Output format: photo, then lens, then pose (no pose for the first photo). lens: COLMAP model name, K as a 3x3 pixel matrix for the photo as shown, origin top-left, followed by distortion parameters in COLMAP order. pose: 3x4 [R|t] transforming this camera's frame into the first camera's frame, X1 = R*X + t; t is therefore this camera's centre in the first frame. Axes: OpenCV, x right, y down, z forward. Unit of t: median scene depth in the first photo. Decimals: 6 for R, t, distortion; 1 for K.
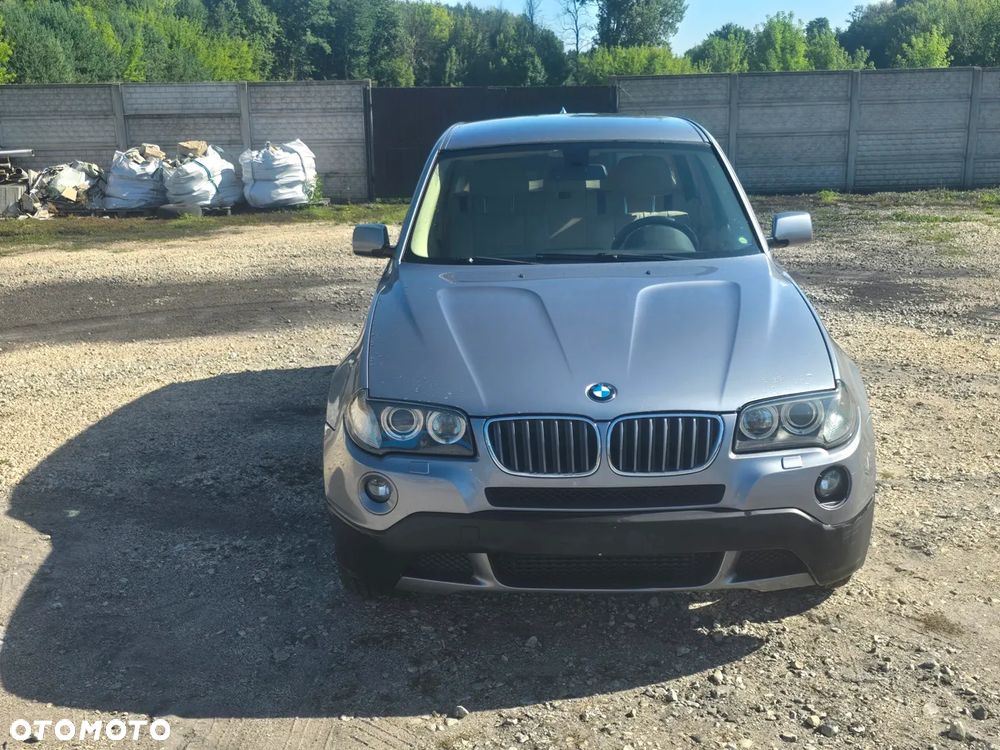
lens RADIAL K [[1101.4, 0, 508.6], [0, 1101.4, 381.9], [0, 0, 1]] dist [0.047078, 0.000000]
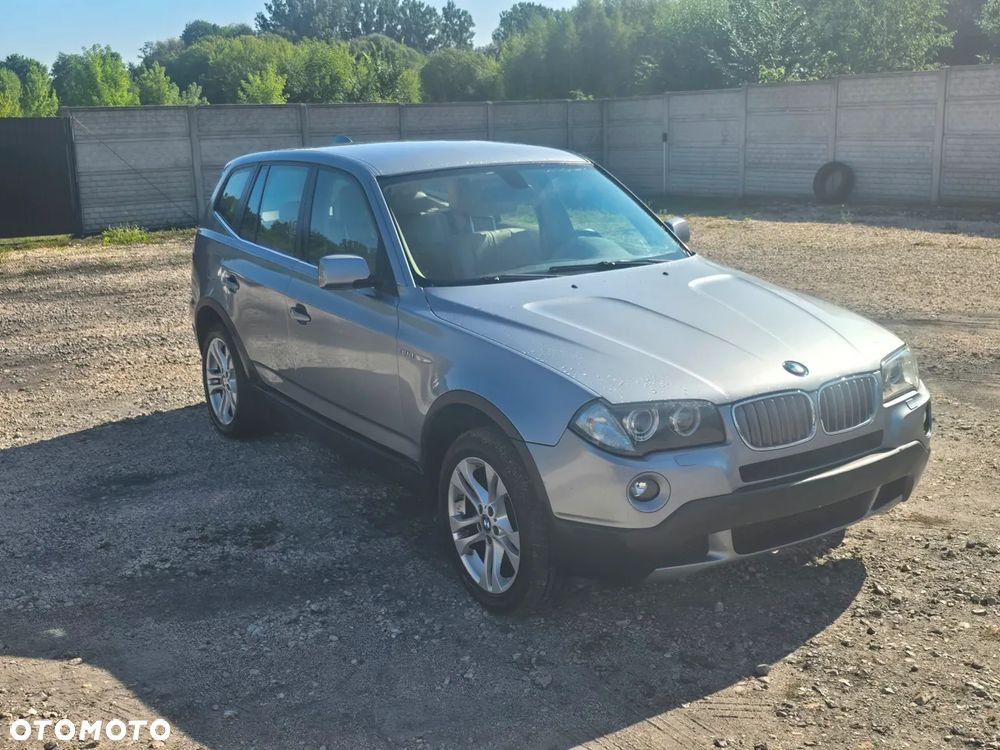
lens RADIAL K [[1101.4, 0, 497.3], [0, 1101.4, 379.0], [0, 0, 1]] dist [0.047078, 0.000000]
pose [[0.832633, -0.132614, 0.537713, -0.516707], [0.149652, 0.988665, 0.012100, -0.026136], [-0.533222, 0.070395, 0.843041, 0.119278]]
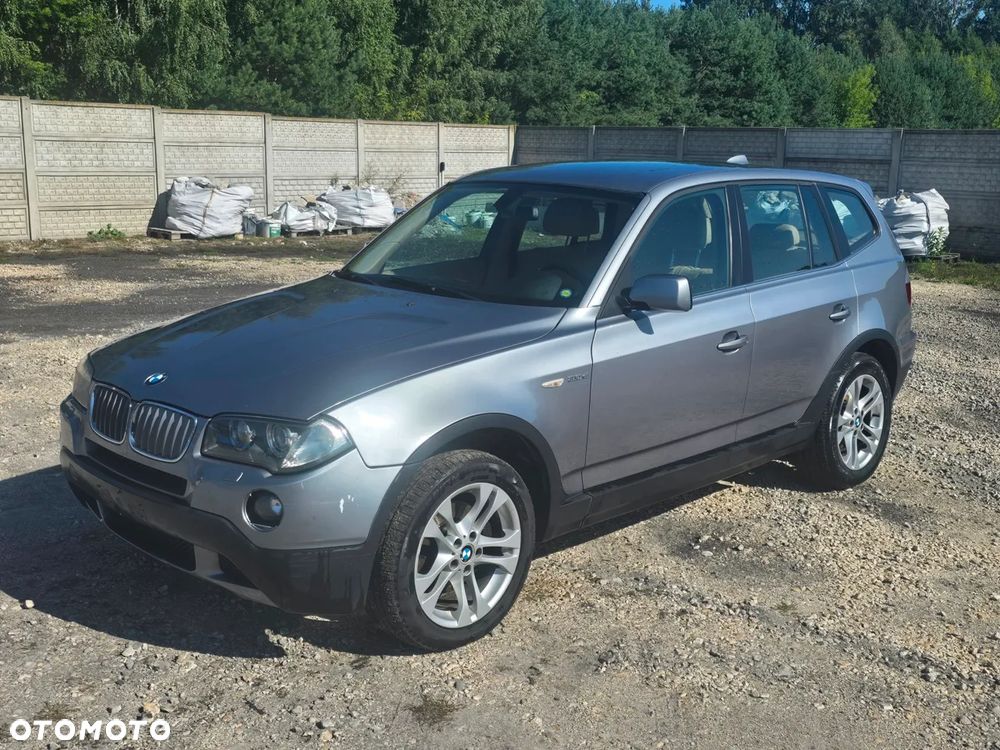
lens RADIAL K [[1101.4, 0, 512.2], [0, 1101.4, 365.0], [0, 0, 1]] dist [0.047078, 0.000000]
pose [[0.732152, 0.172644, -0.658899, 0.723311], [-0.208142, 0.977781, 0.024915, -0.072297], [0.648560, 0.118903, 0.751819, 0.233713]]
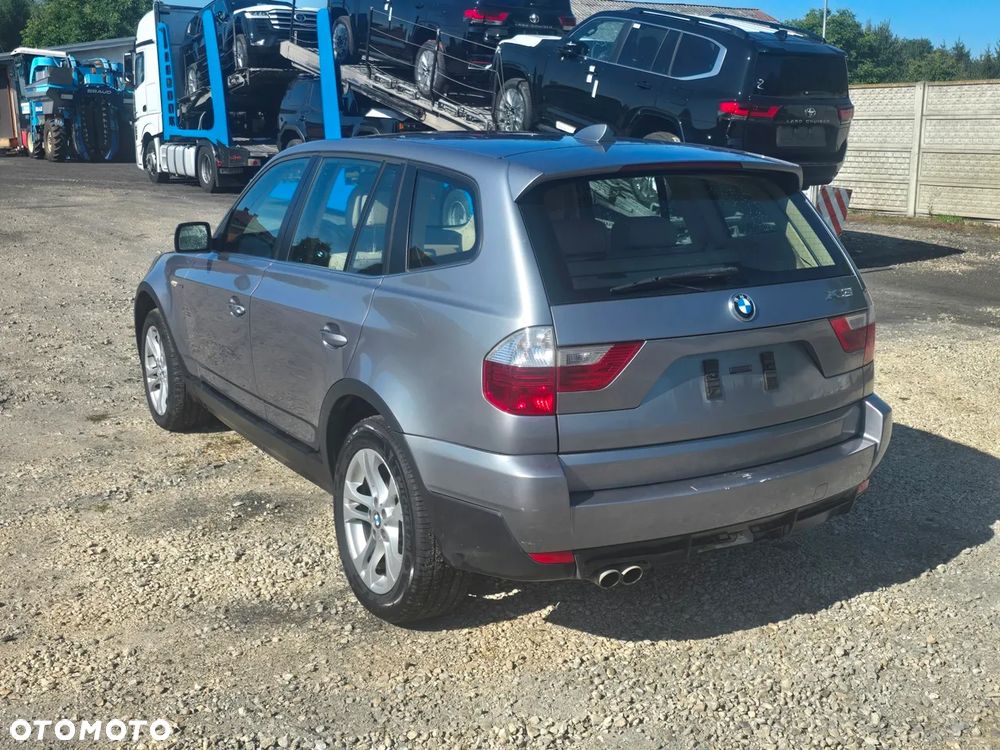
lens RADIAL K [[1101.4, 0, 502.5], [0, 1101.4, 371.1], [0, 0, 1]] dist [0.047078, 0.000000]
pose [[-0.839776, 0.140543, -0.524428, 0.551821], [-0.113877, 0.898834, 0.423236, -0.482442], [0.530857, 0.415144, -0.738815, 1.895704]]
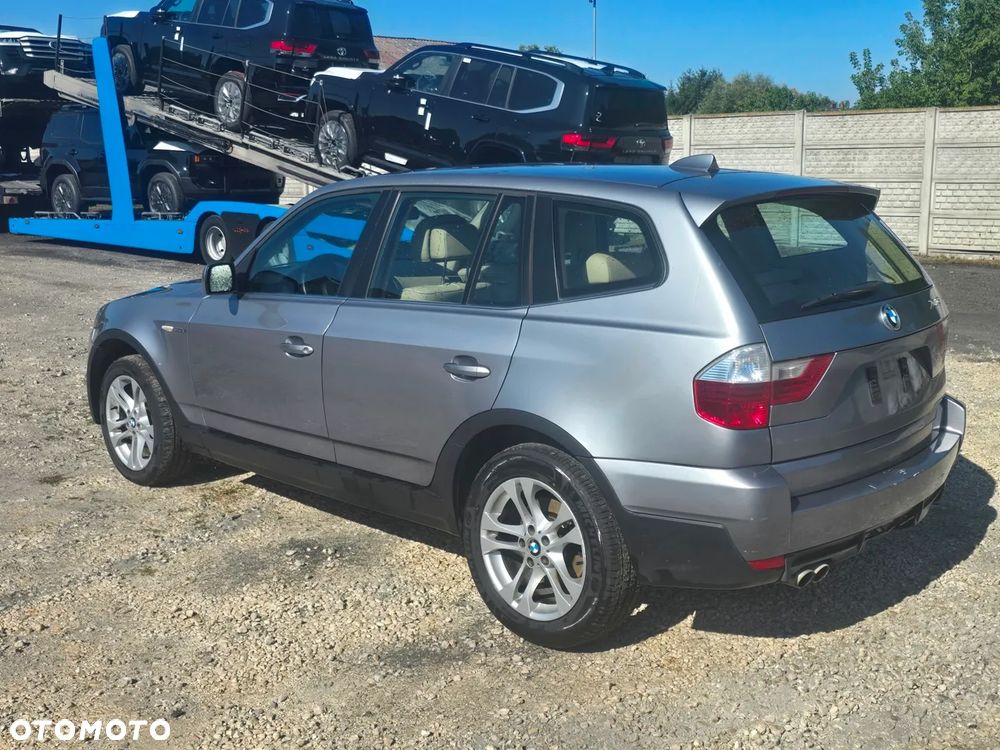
lens RADIAL K [[1101.4, 0, 500.8], [0, 1101.4, 371.7], [0, 0, 1]] dist [0.047078, 0.000000]
pose [[-0.675079, 0.173119, -0.717146, 0.783074], [-0.153538, 0.917825, 0.366093, -0.447845], [0.721592, 0.357251, -0.593024, 1.725026]]
